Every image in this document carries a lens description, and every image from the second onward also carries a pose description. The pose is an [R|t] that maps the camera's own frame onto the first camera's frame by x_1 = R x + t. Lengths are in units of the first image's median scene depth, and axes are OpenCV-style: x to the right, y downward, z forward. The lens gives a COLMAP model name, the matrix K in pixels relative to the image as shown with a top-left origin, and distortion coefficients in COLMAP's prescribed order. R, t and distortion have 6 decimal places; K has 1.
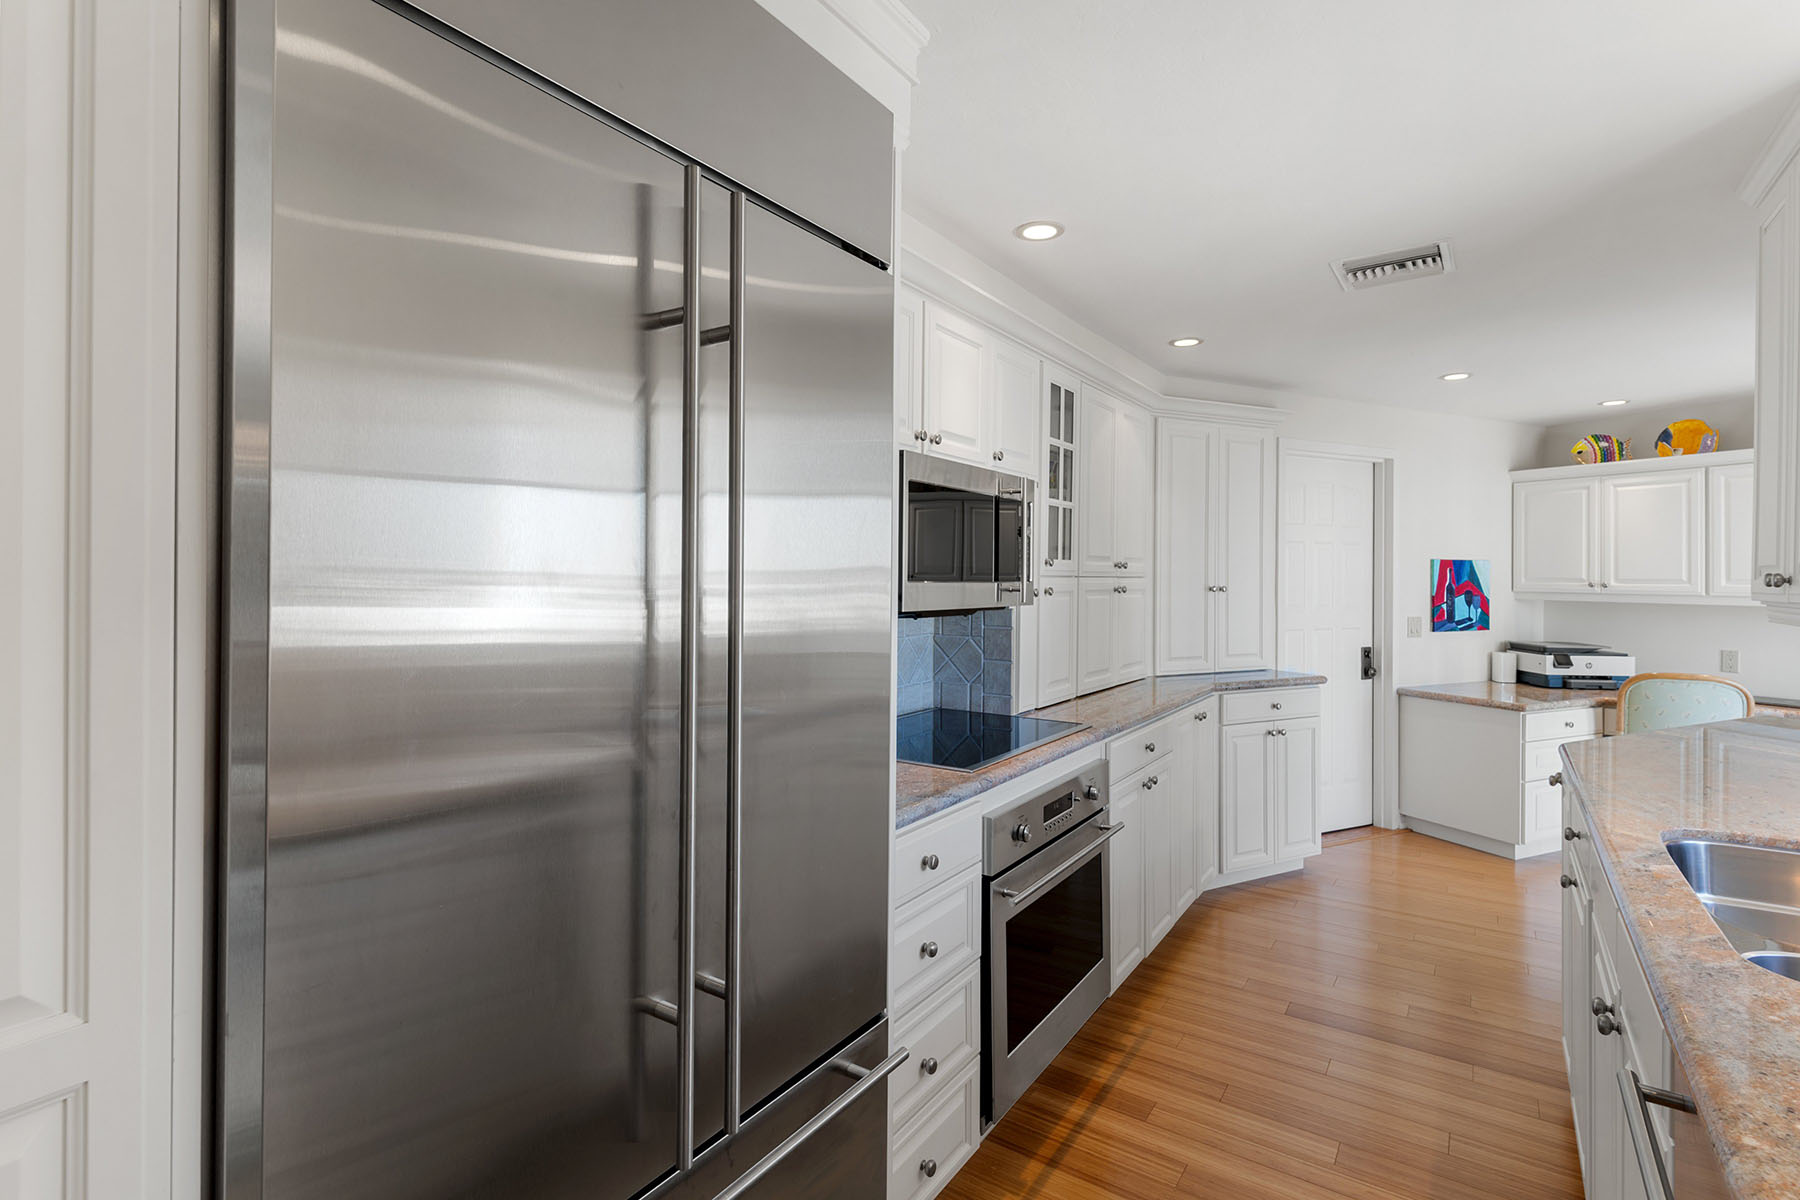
lens RADIAL K [[866.6, 0, 897.0], [0, 866.6, 570.0], [0, 0, 1]] dist [0.005915, 0.000669]
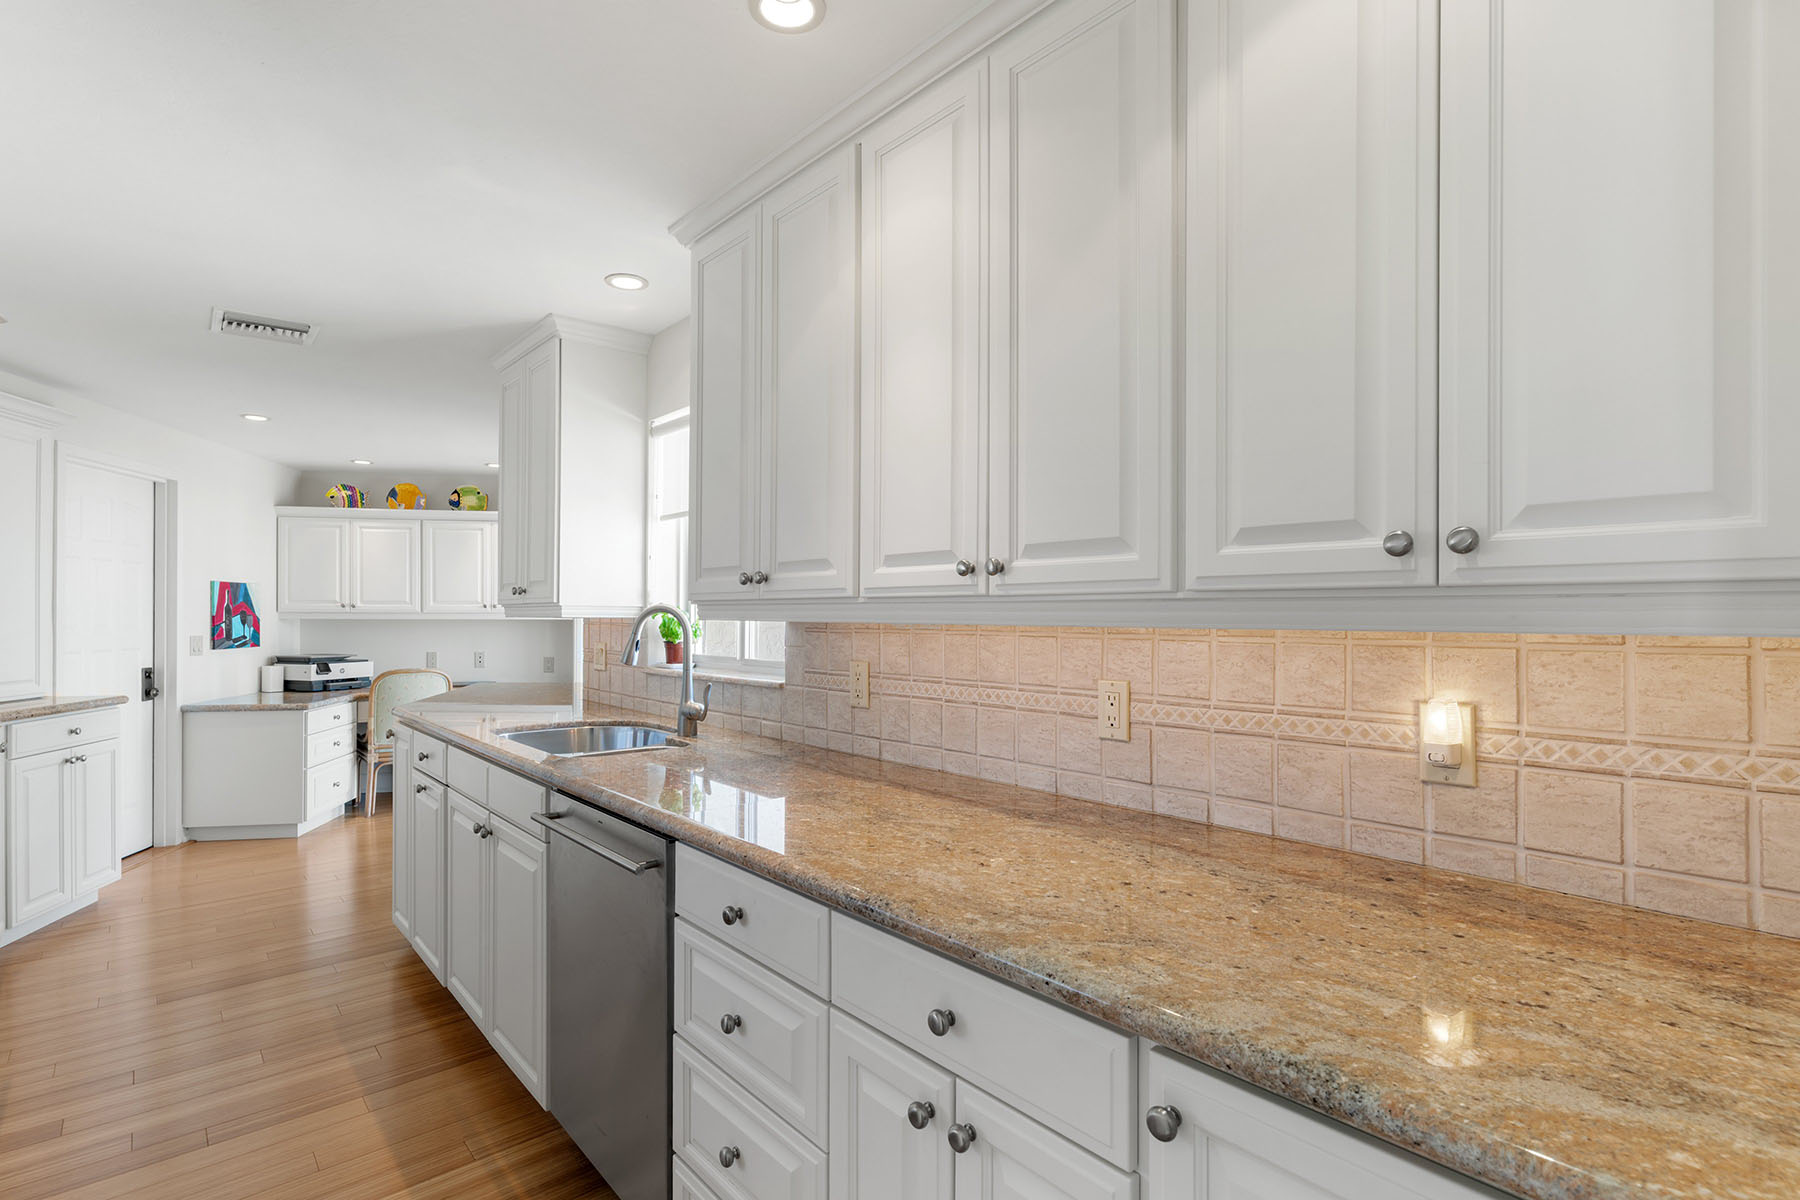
lens RADIAL K [[859.4, 0, 890.8], [0, 859.4, 612.3], [0, 0, 1]] dist [0.000065, 0.000382]
pose [[0.253935, -0.004311, 0.967212, -0.190438], [-0.004011, 0.999977, 0.005510, 0.016899], [-0.967213, -0.005279, 0.253912, -0.065379]]
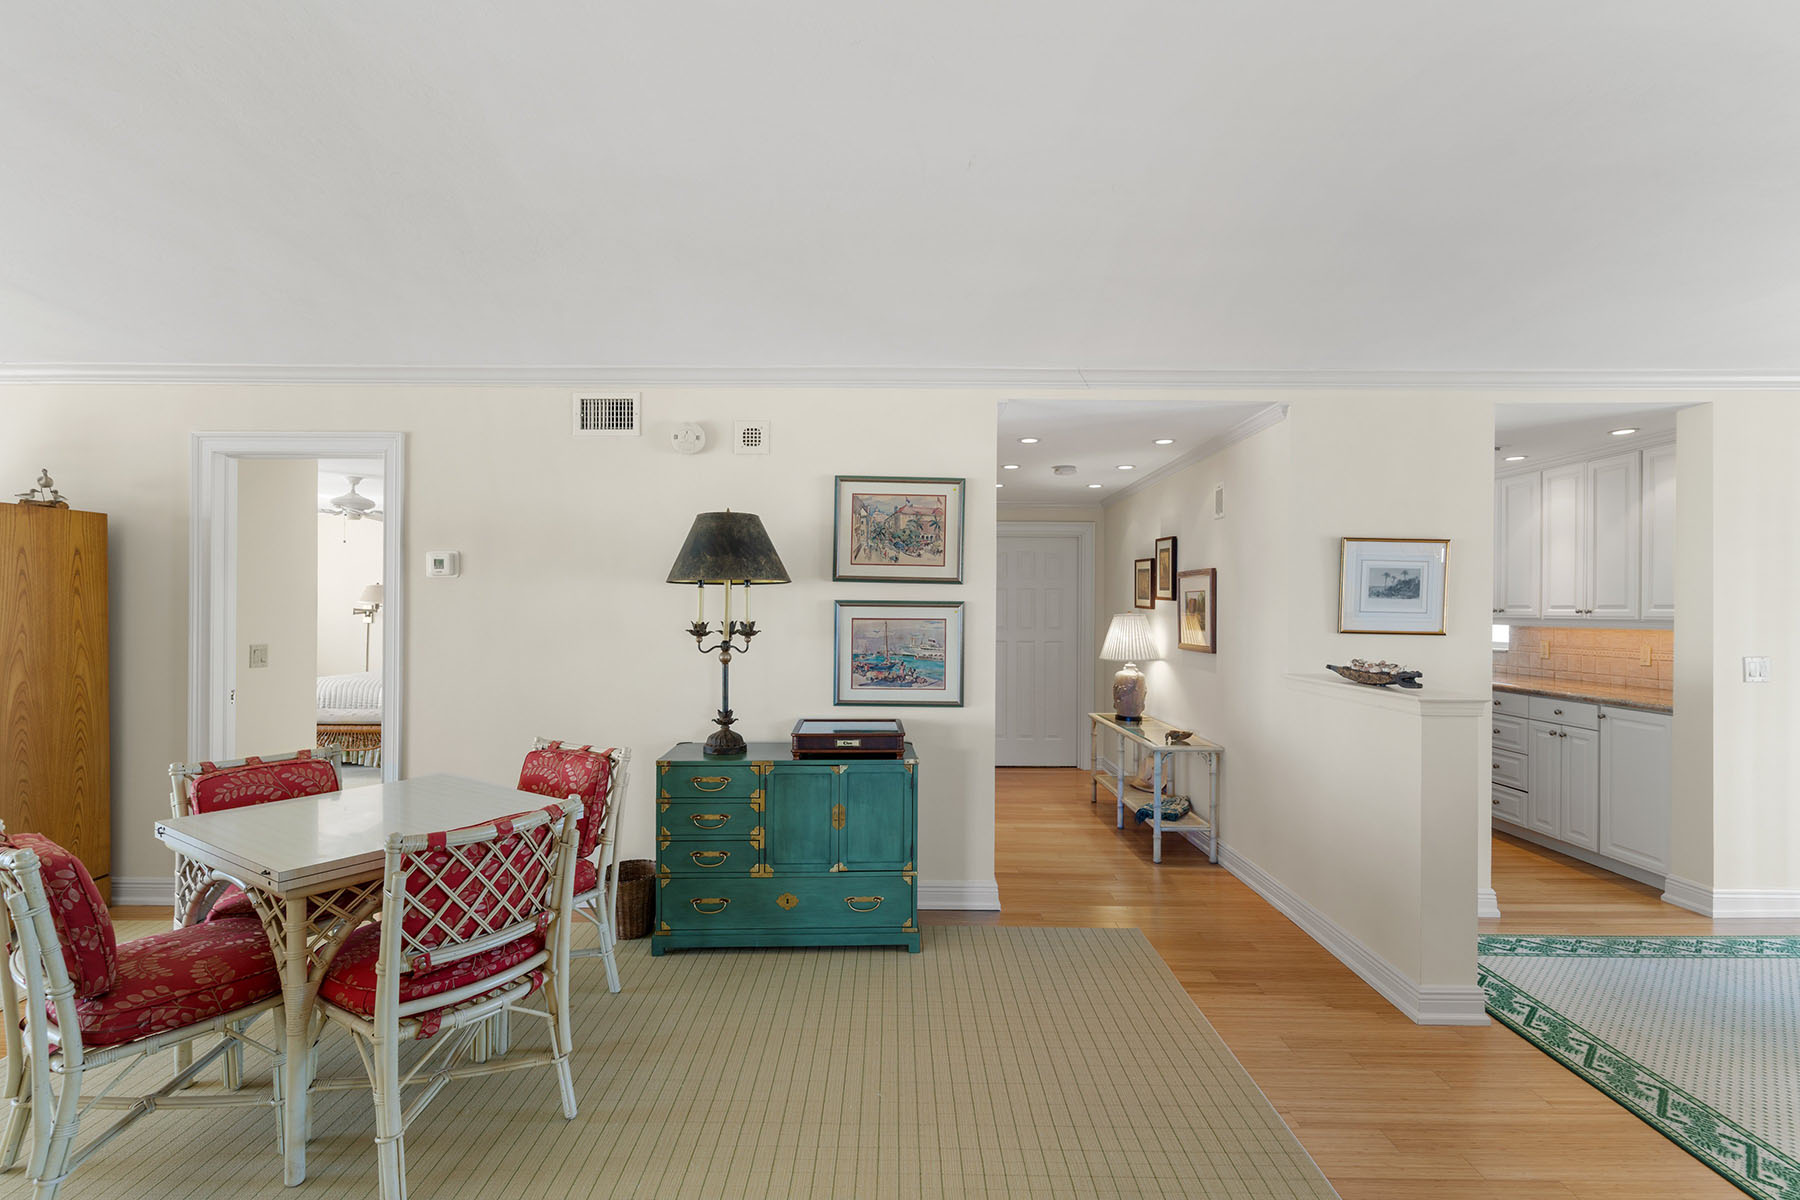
lens RADIAL K [[859.4, 0, 890.8], [0, 859.4, 612.3], [0, 0, 1]] dist [0.000065, 0.000382]
pose [[0.828182, -0.005311, 0.560434, -4.257902], [-0.000062, 0.999954, 0.009568, -0.076155], [-0.560459, -0.007958, 0.828144, -1.502330]]
